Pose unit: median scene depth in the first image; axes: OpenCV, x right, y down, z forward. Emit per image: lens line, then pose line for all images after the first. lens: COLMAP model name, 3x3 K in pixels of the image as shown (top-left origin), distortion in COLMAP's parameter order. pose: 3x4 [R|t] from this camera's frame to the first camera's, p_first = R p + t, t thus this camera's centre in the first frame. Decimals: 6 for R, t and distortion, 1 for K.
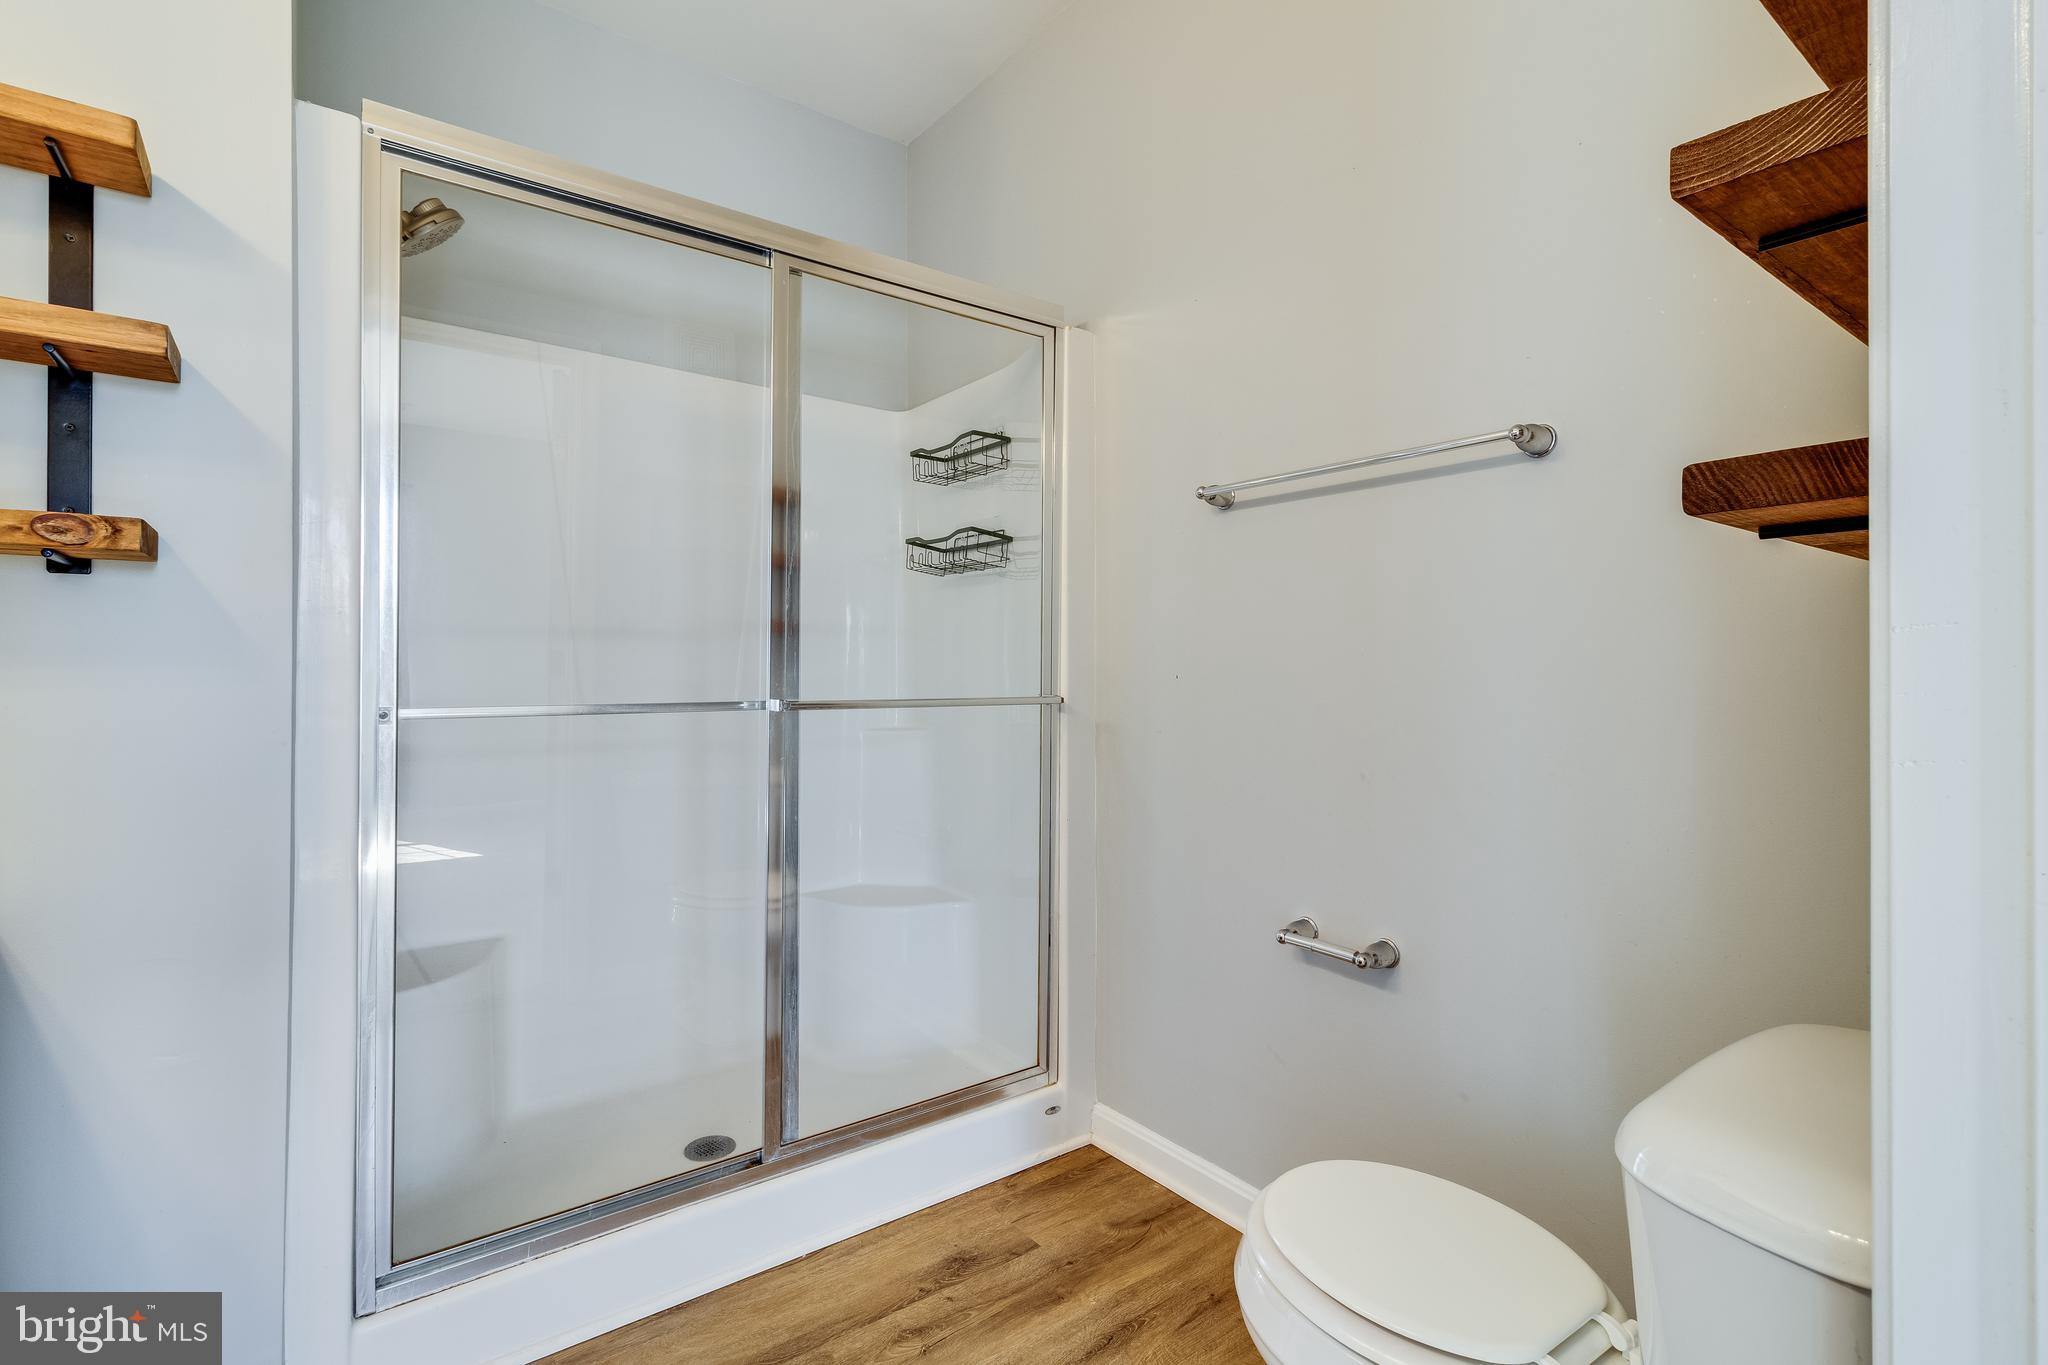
lens RADIAL K [[875.4, 0, 1086.9], [0, 875.4, 664.5], [0, 0, 1]] dist [-0.017761, -0.000586]
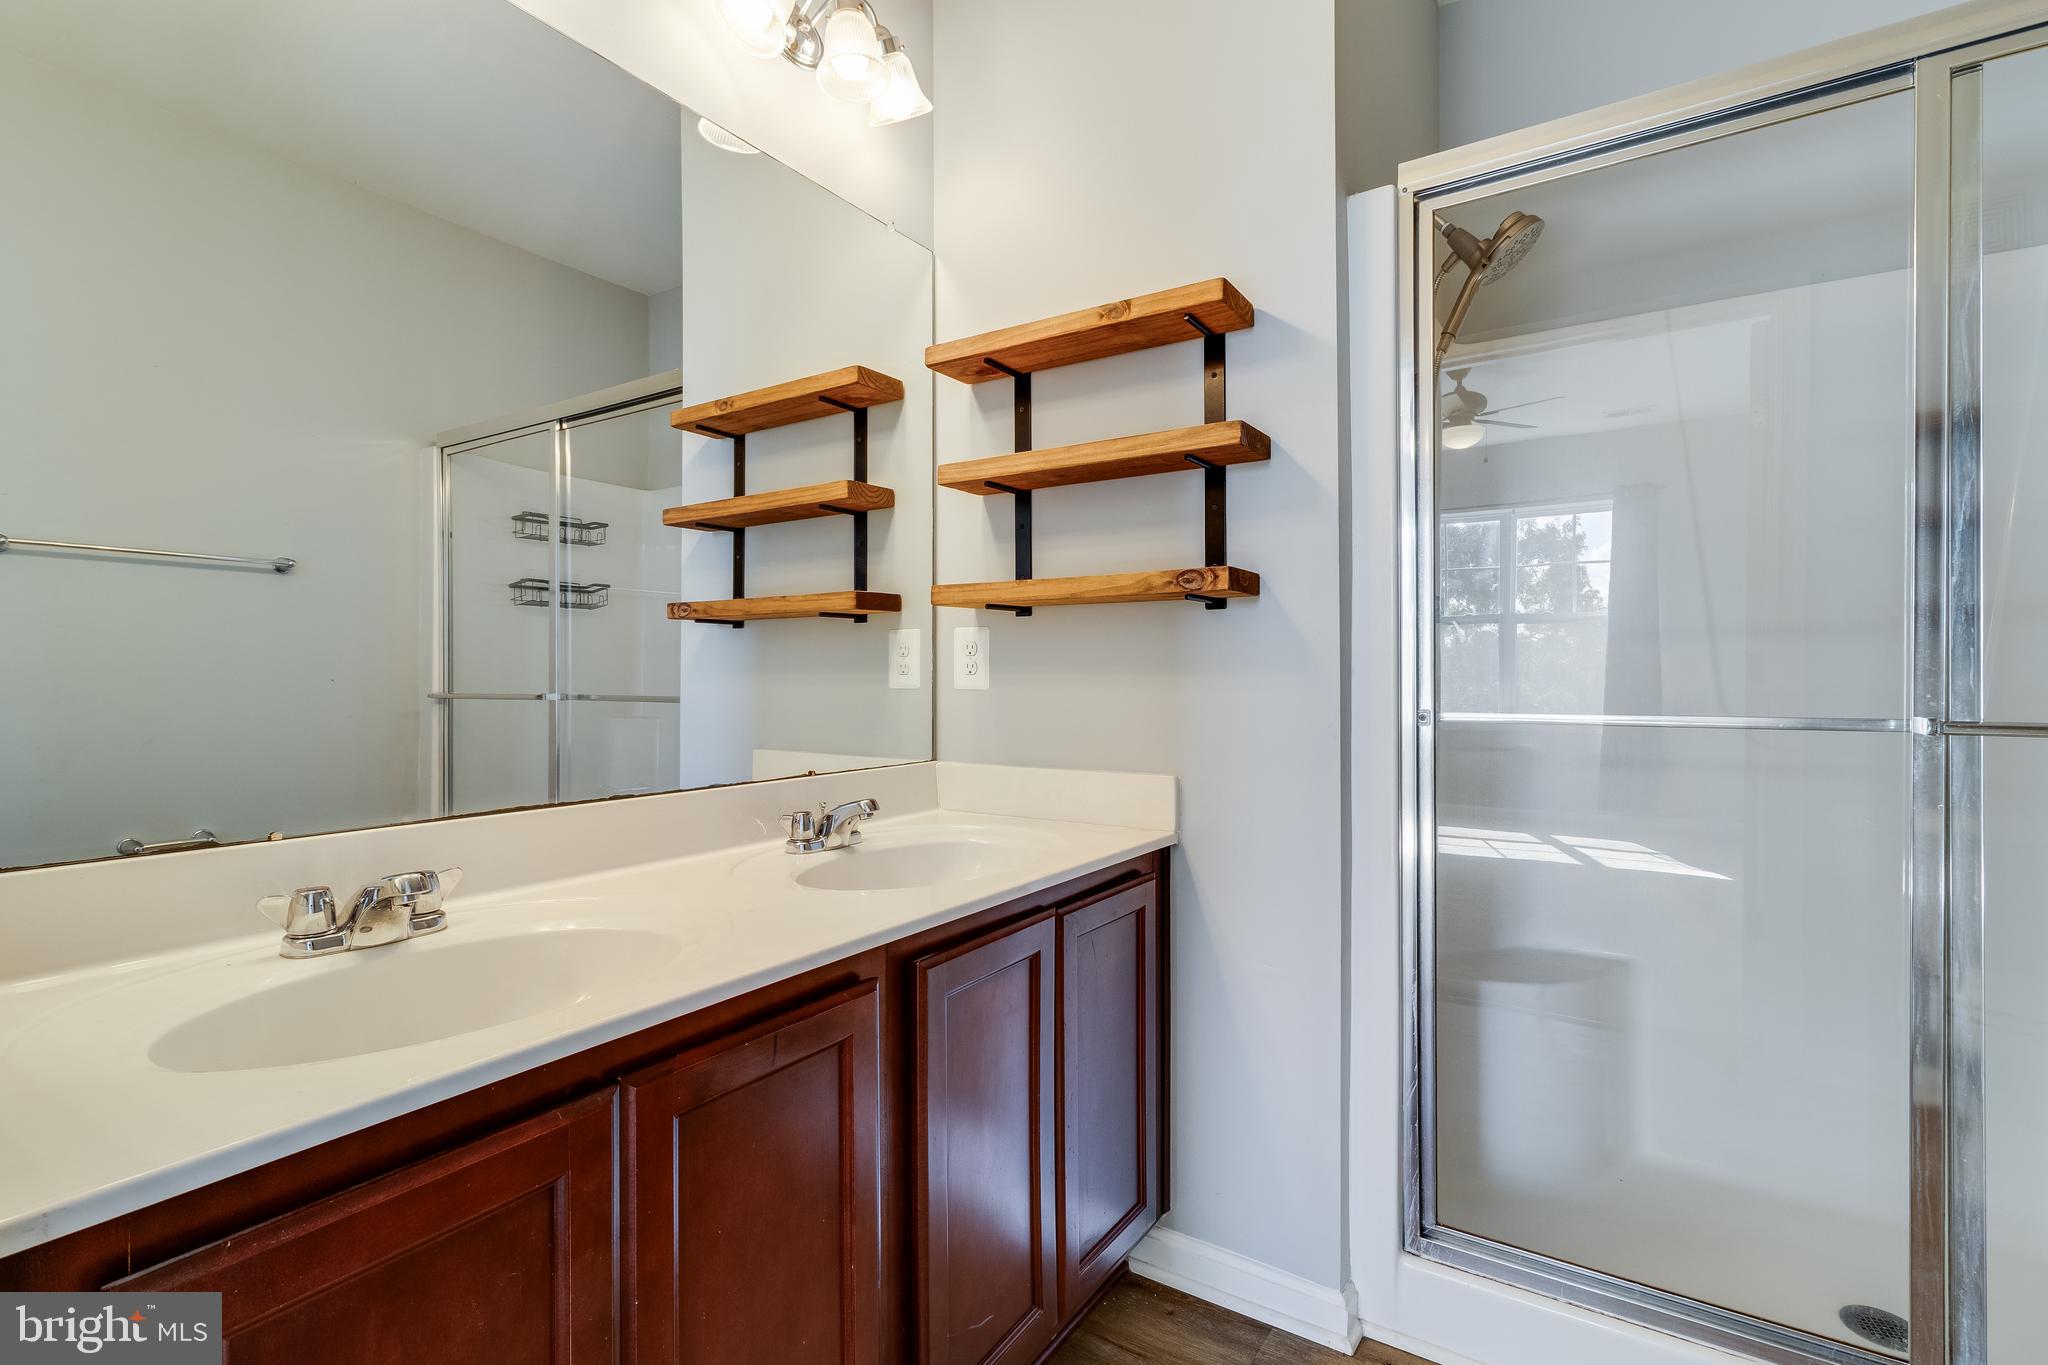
lens RADIAL K [[949.7, 0, 1035.9], [0, 949.7, 681.2], [0, 0, 1]] dist [-0.000269, 0.000412]
pose [[0.329407, 0.004170, -0.944179, 0.187475], [0.007027, 0.999952, 0.006868, 0.001614], [0.944162, -0.008897, 0.329361, 0.152466]]
